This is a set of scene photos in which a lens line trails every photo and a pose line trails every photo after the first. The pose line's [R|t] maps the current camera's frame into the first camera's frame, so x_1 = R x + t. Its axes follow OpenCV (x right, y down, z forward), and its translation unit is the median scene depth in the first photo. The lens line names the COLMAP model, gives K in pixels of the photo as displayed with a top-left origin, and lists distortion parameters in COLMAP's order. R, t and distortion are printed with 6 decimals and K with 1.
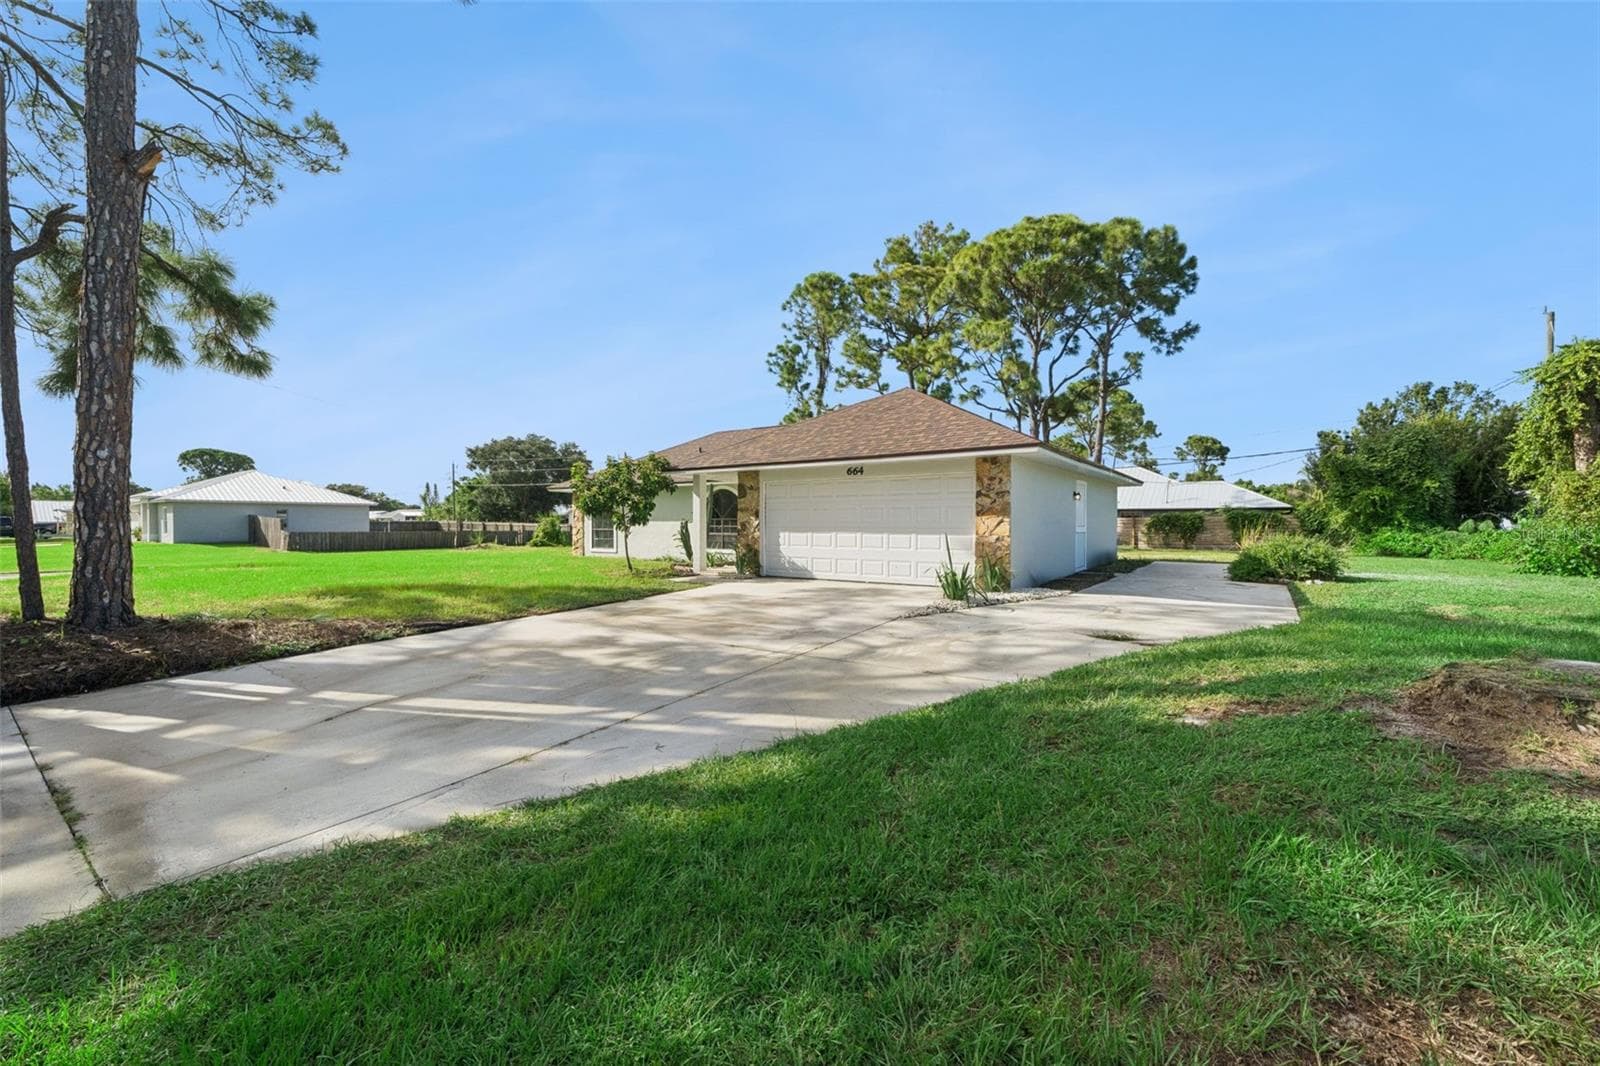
lens RADIAL K [[651.4, 0, 781.3], [0, 651.4, 516.5], [0, 0, 1]] dist [-0.002660, -0.000304]
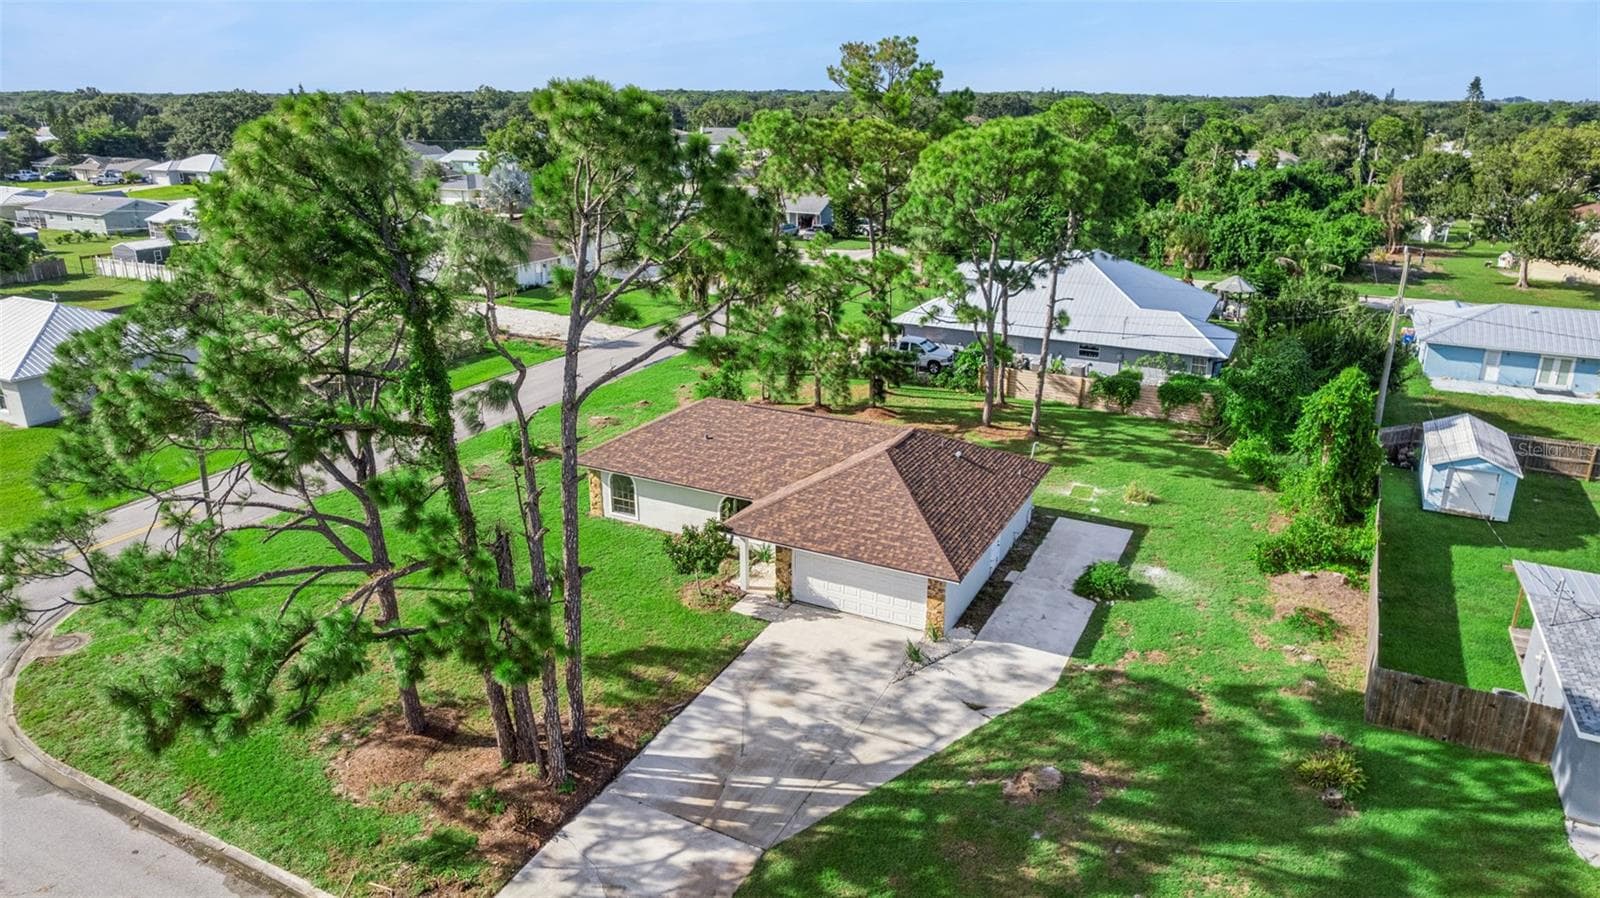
lens RADIAL K [[1039.4, 0, 791.7], [0, 1039.4, 392.8], [0, 0, 1]] dist [-0.036917, 0.028121]
pose [[0.987785, -0.042661, 0.149872, -0.195911], [-0.000774, 0.960439, 0.278488, -0.548074], [-0.155824, -0.275202, 0.948674, -0.617050]]
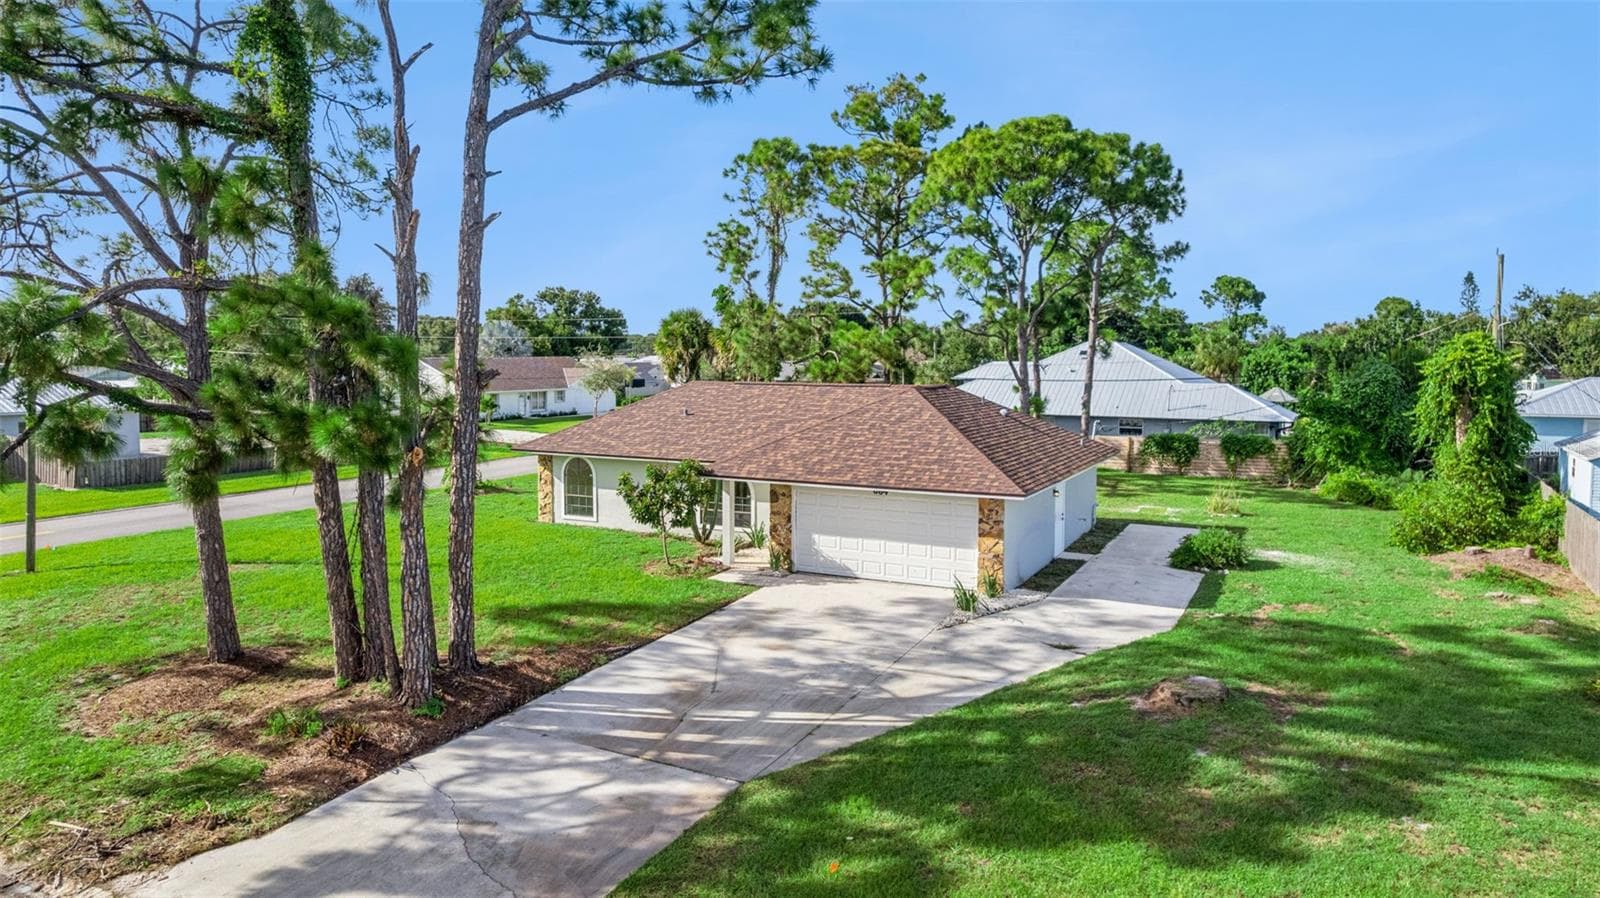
lens RADIAL K [[1039.4, 0, 791.8], [0, 1039.4, 356.8], [0, 0, 1]] dist [-0.036917, 0.028121]
pose [[0.988168, -0.001010, 0.153371, -0.159506], [-0.001137, 0.999903, 0.013910, -0.159314], [-0.153370, -0.013919, 0.988071, -0.406679]]
